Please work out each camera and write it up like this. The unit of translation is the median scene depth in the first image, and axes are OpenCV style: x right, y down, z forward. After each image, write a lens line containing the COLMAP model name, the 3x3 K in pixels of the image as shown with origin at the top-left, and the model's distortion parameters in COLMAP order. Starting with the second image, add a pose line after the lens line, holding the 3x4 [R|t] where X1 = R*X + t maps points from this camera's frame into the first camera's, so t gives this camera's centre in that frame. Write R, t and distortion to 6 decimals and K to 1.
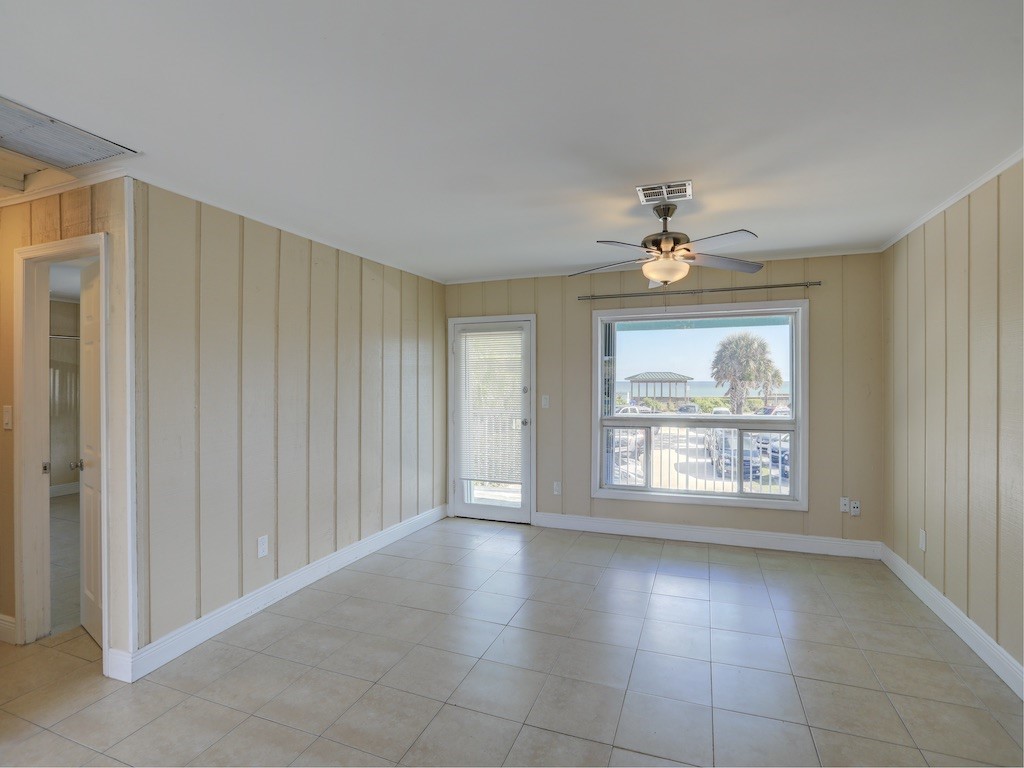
lens RADIAL K [[516.8, 0, 513.2], [0, 516.8, 377.5], [0, 0, 1]] dist [-0.034497, 0.012072]
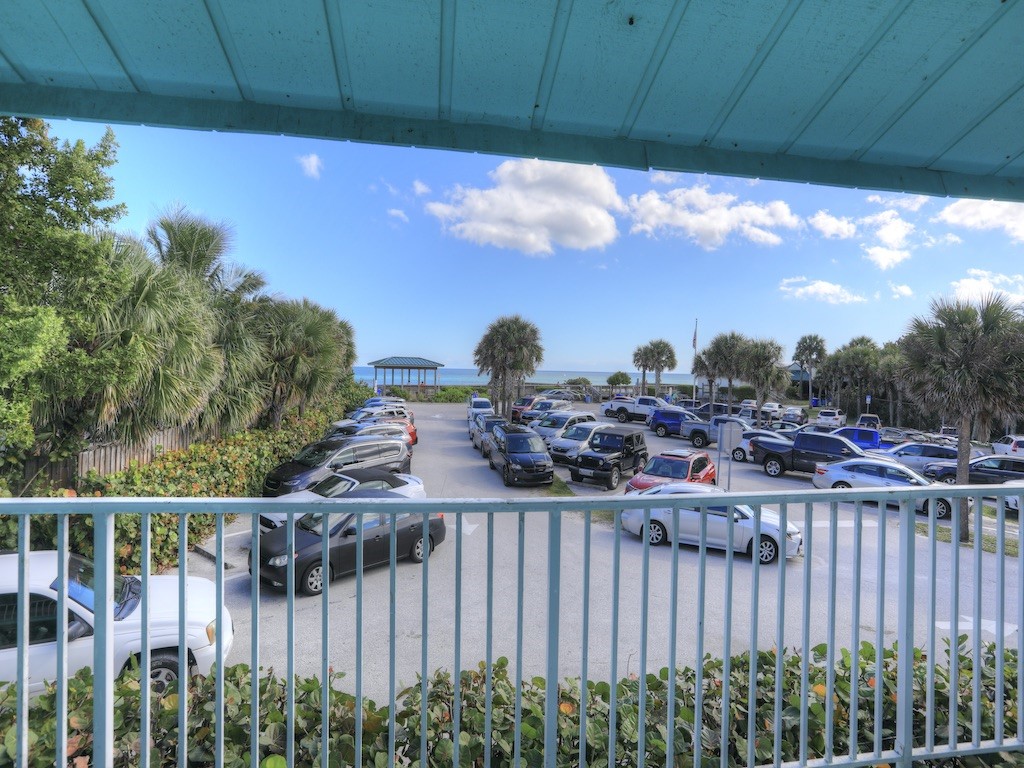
lens RADIAL K [[516.8, 0, 522.6], [0, 516.8, 378.9], [0, 0, 1]] dist [-0.034497, 0.012072]
pose [[0.857597, 0.011159, 0.514201, -0.019974], [-0.026950, 0.999366, 0.023259, 0.008697], [-0.513615, -0.033804, 0.857354, 1.079232]]
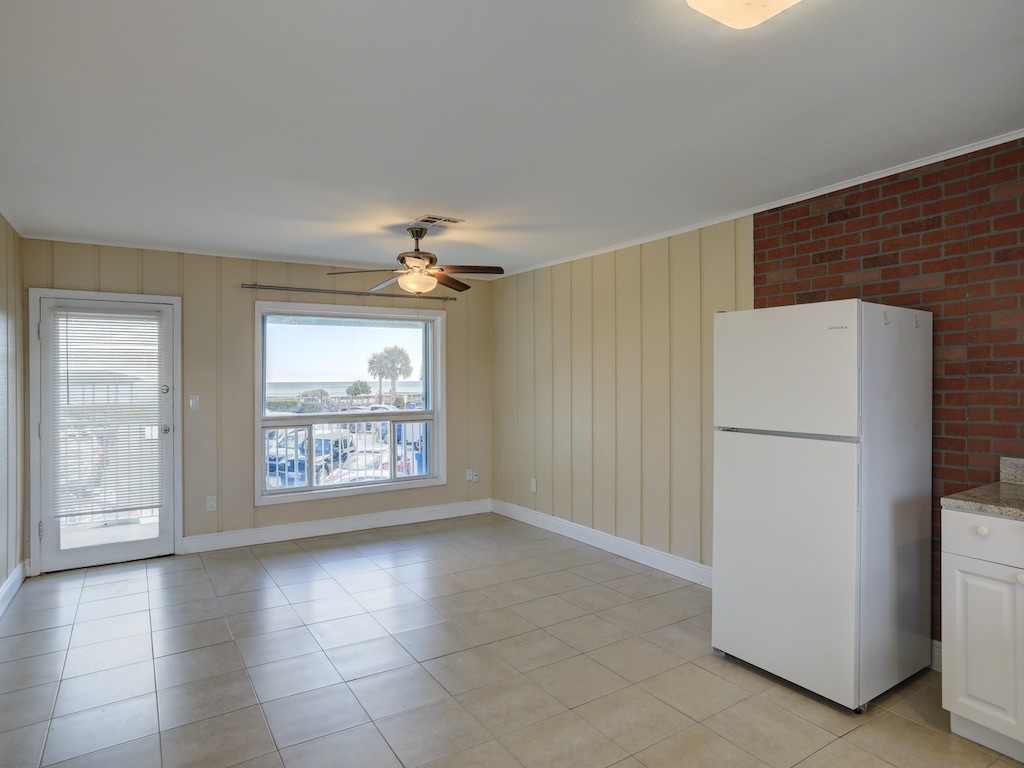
lens RADIAL K [[621.5, 0, 509.7], [0, 621.5, 375.7], [0, 0, 1]] dist [-0.000718, 0.022959]
pose [[0.609942, 0.001797, 0.792444, -0.423428], [0.002255, 0.999989, -0.004003, 0.007544], [-0.792443, 0.004229, 0.609932, -0.022885]]
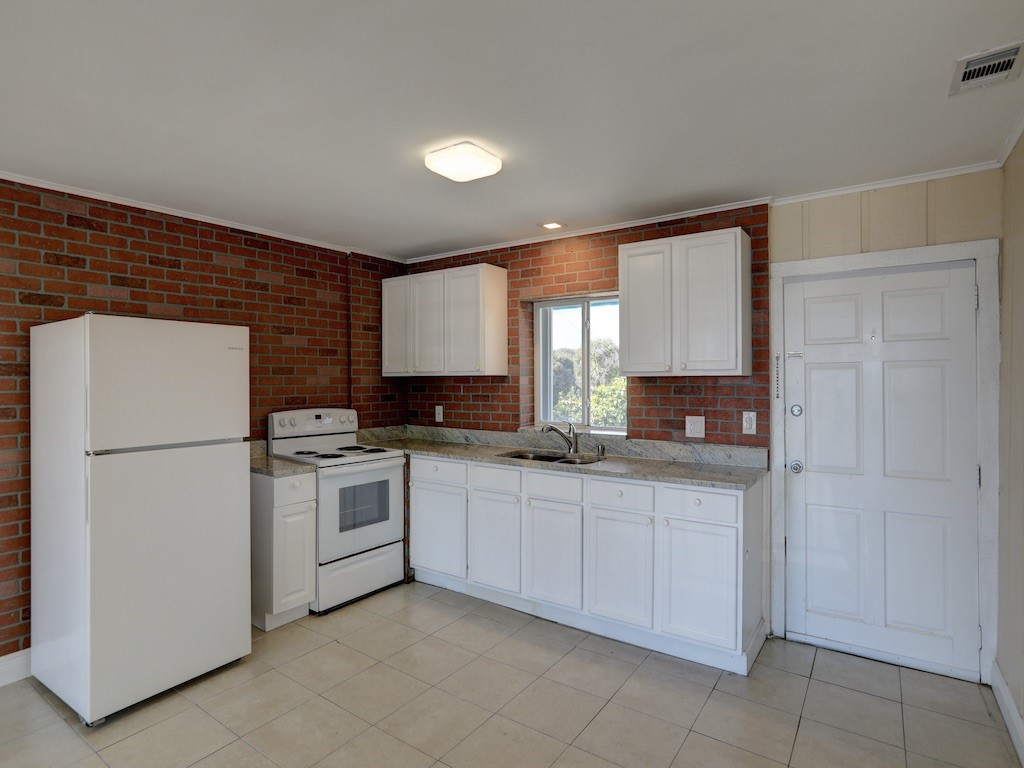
lens RADIAL K [[540.1, 0, 505.2], [0, 540.1, 383.1], [0, 0, 1]] dist [-0.037757, 0.022342]
pose [[-0.964533, 0.004847, 0.263918, -0.244310], [0.005850, 0.999978, 0.003013, 0.001146], [-0.263897, 0.004450, -0.964541, 0.526821]]
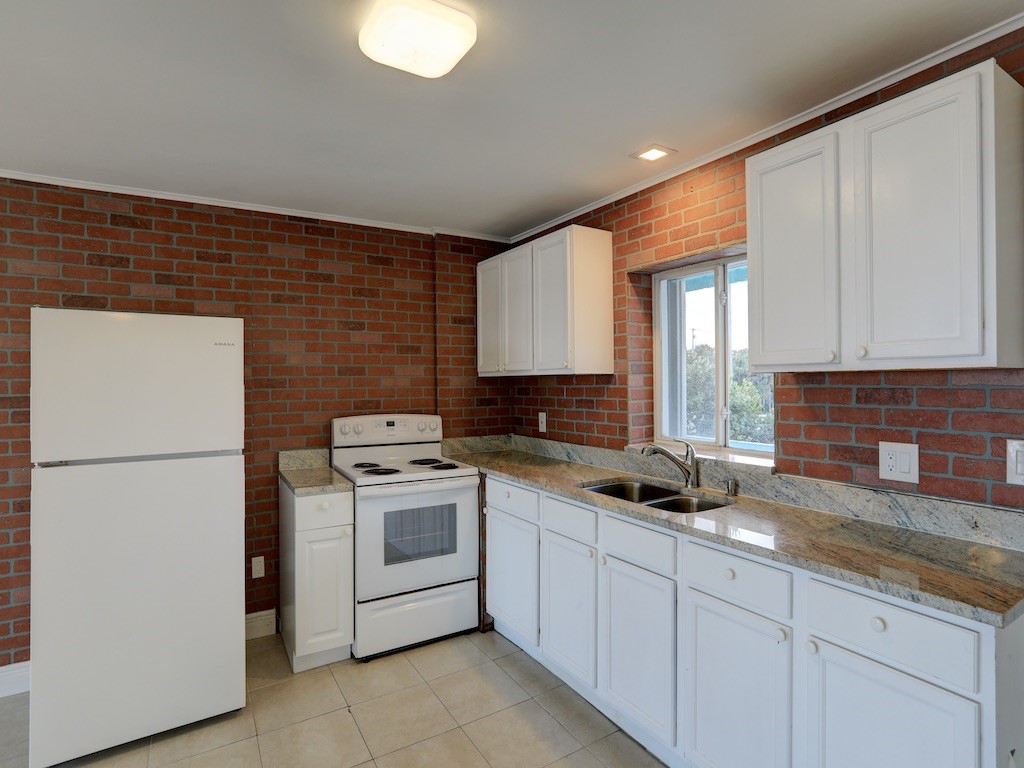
lens RADIAL K [[516.8, 0, 513.2], [0, 516.8, 381.9], [0, 0, 1]] dist [-0.034497, 0.012072]
pose [[-0.786145, 0.010123, 0.617959, -0.301769], [0.009163, 0.999947, -0.004723, 0.002691], [-0.617974, 0.001949, -0.786196, 0.269078]]
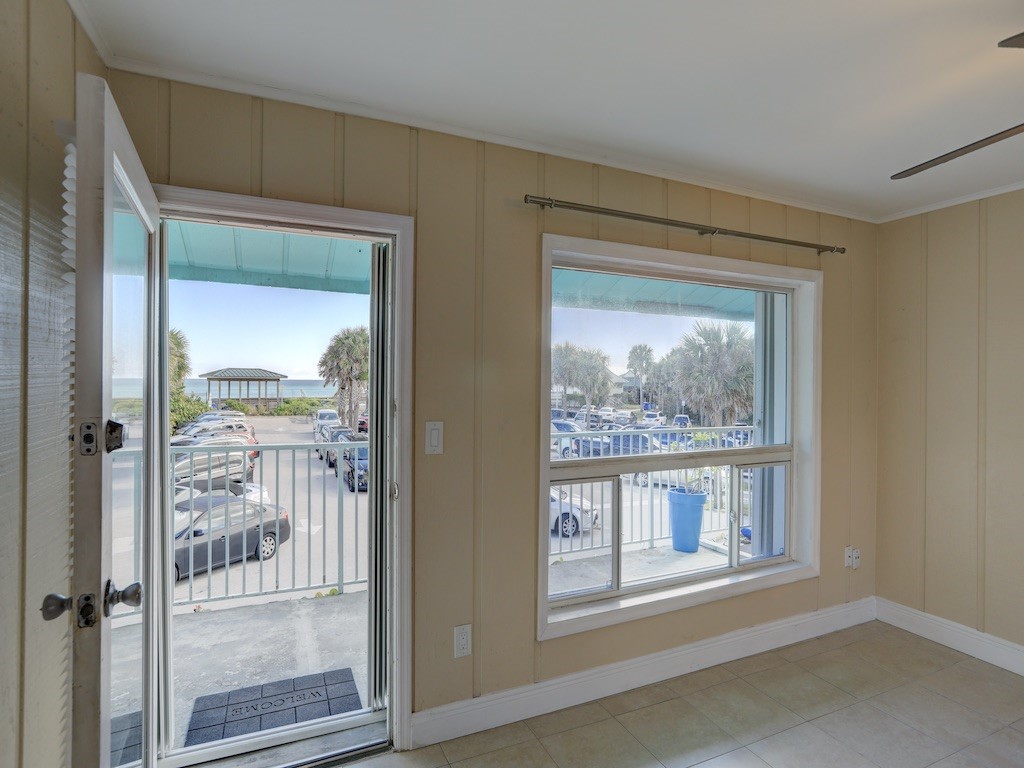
lens RADIAL K [[540.1, 0, 513.1], [0, 540.1, 380.1], [0, 0, 1]] dist [-0.037757, 0.022342]
pose [[0.706023, 0.008740, 0.708135, -0.193185], [-0.014846, 0.999887, 0.002461, 0.000026], [-0.708033, -0.012251, 0.706073, 0.652946]]
